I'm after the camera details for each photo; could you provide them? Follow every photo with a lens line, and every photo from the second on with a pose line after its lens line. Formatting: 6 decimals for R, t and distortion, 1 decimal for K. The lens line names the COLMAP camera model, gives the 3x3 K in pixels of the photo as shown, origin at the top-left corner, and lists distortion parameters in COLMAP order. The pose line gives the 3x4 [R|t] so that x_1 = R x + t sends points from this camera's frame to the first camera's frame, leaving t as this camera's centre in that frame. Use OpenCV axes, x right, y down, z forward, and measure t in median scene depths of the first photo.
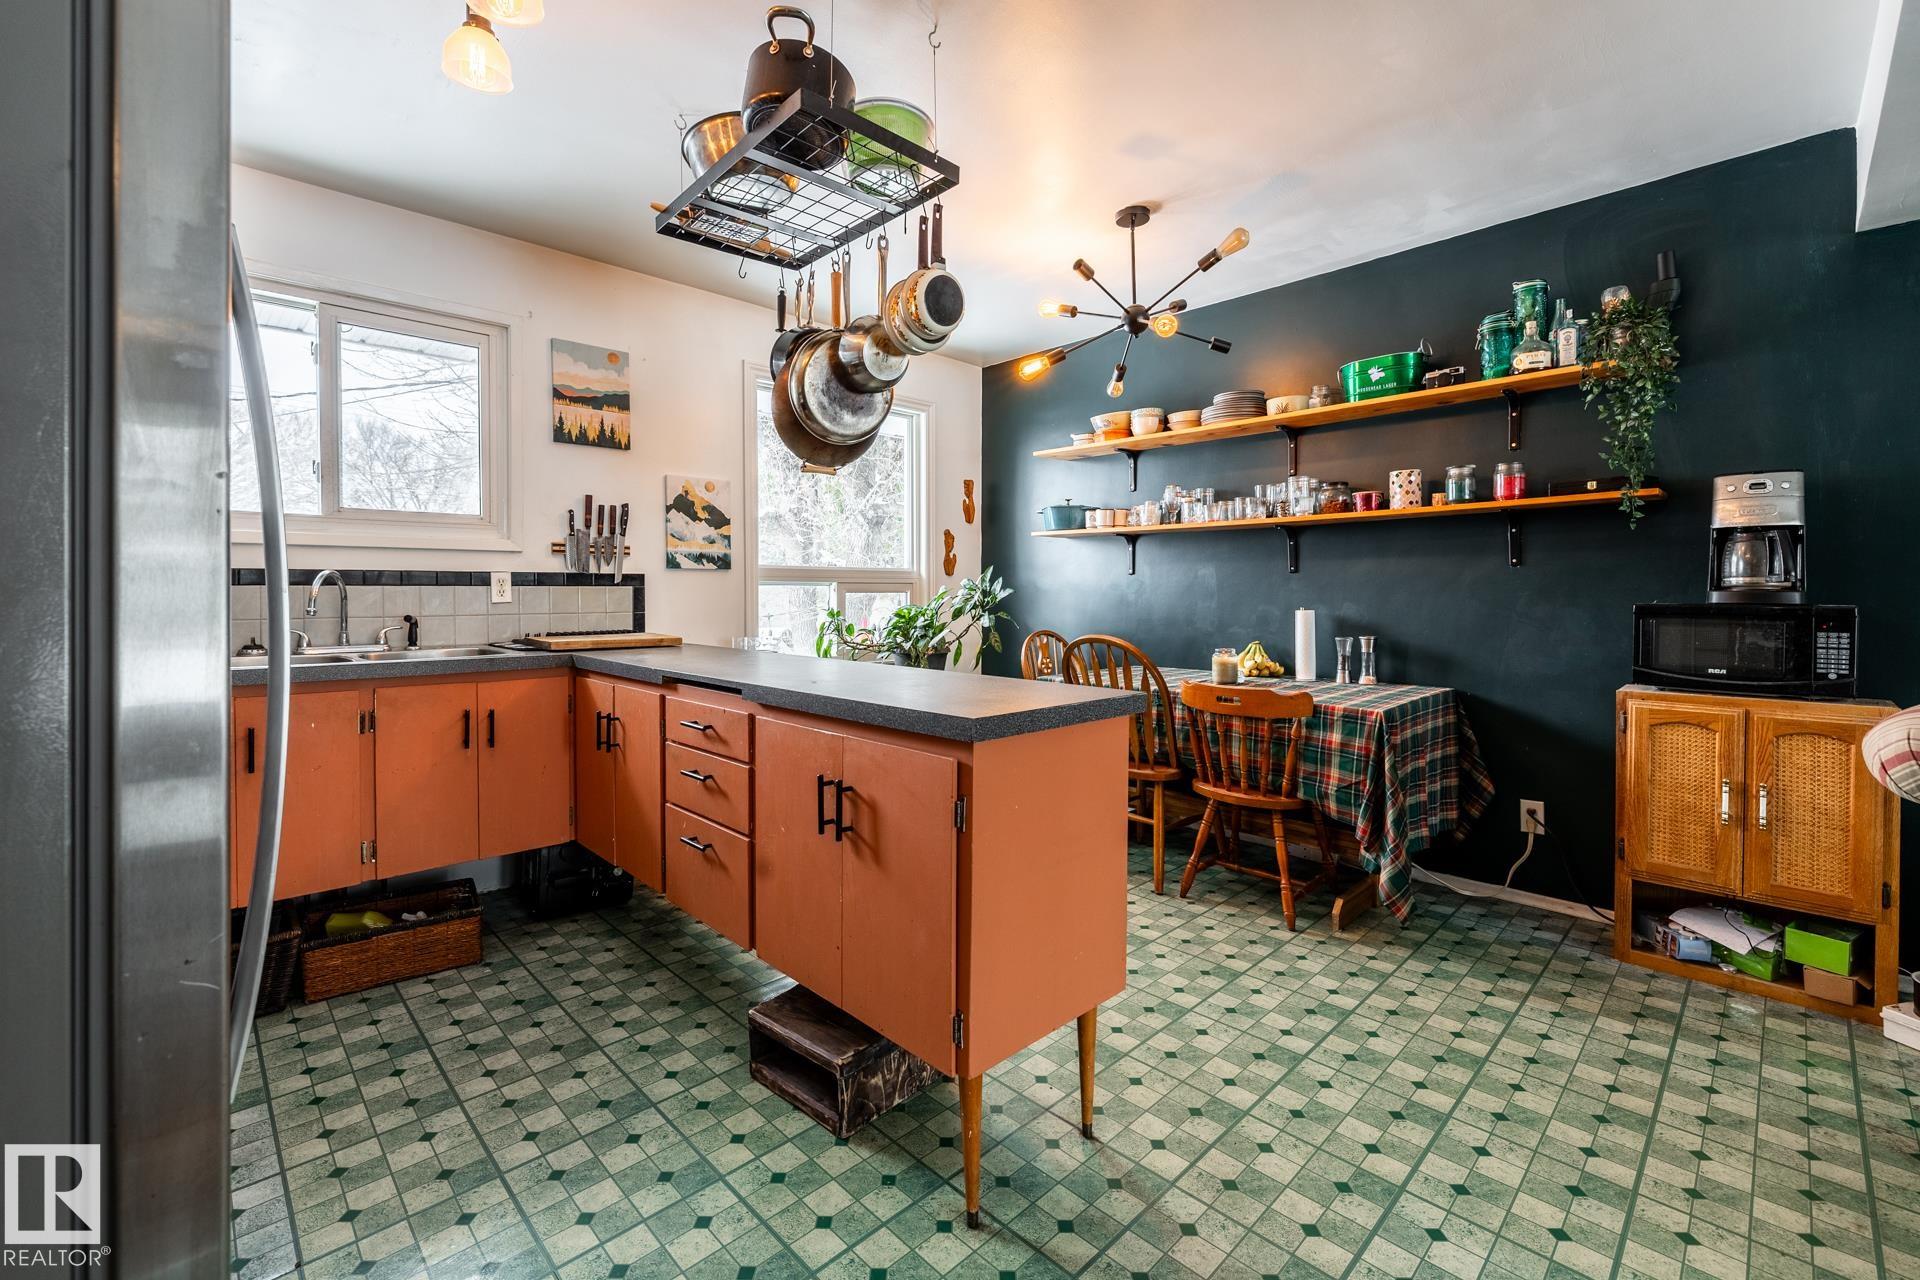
lens RADIAL K [[815.1, 0, 941.6], [0, 815.1, 589.3], [0, 0, 1]] dist [-0.003264, 0.001679]
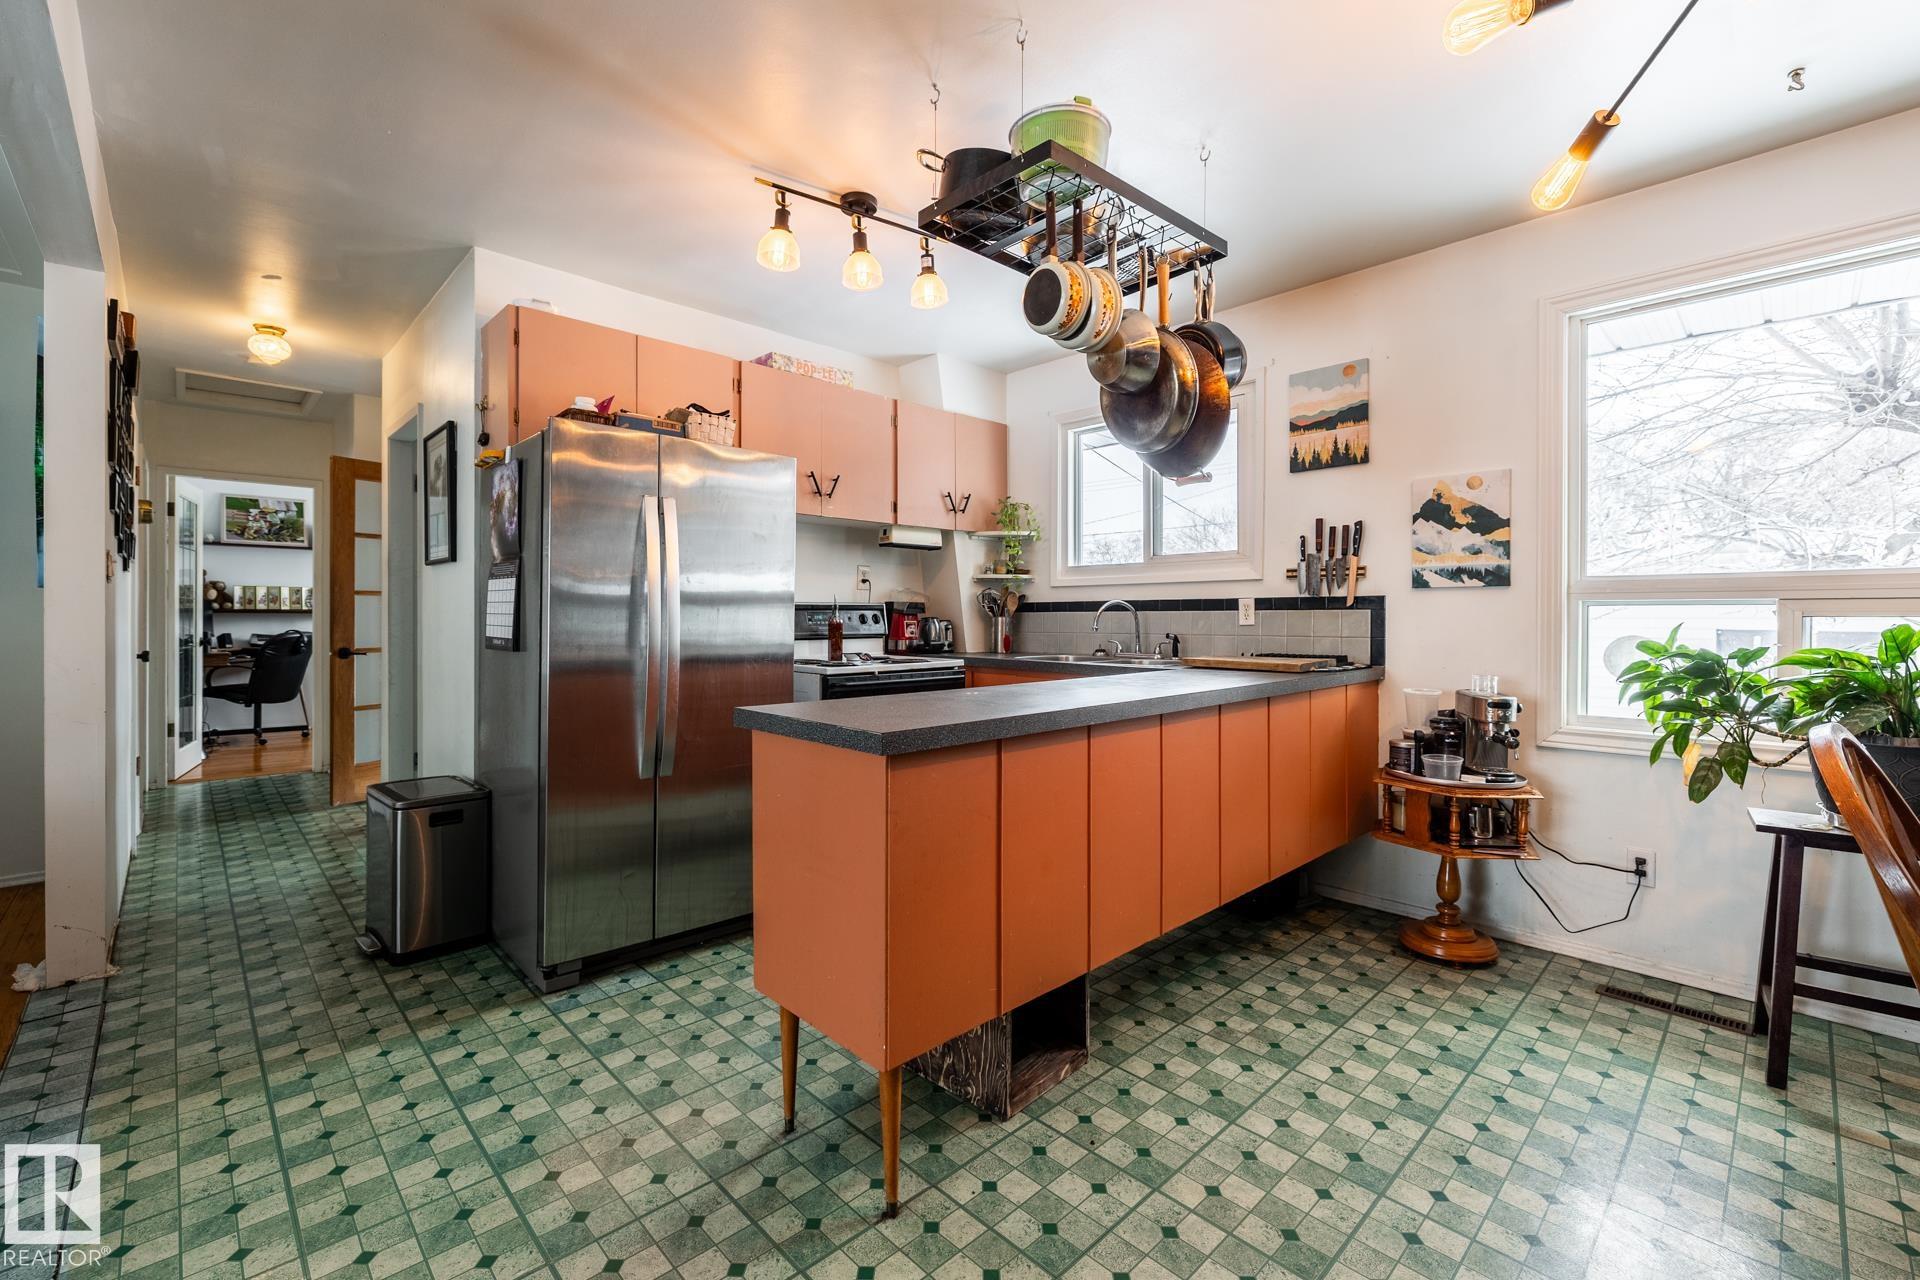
lens RADIAL K [[815.1, 0, 946.1], [0, 815.1, 606.4], [0, 0, 1]] dist [-0.003264, 0.001679]
pose [[-0.006955, -0.013106, -0.999890, 0.604090], [0.002277, 0.999911, -0.013122, 0.003955], [0.999973, -0.002368, -0.006924, 0.588566]]
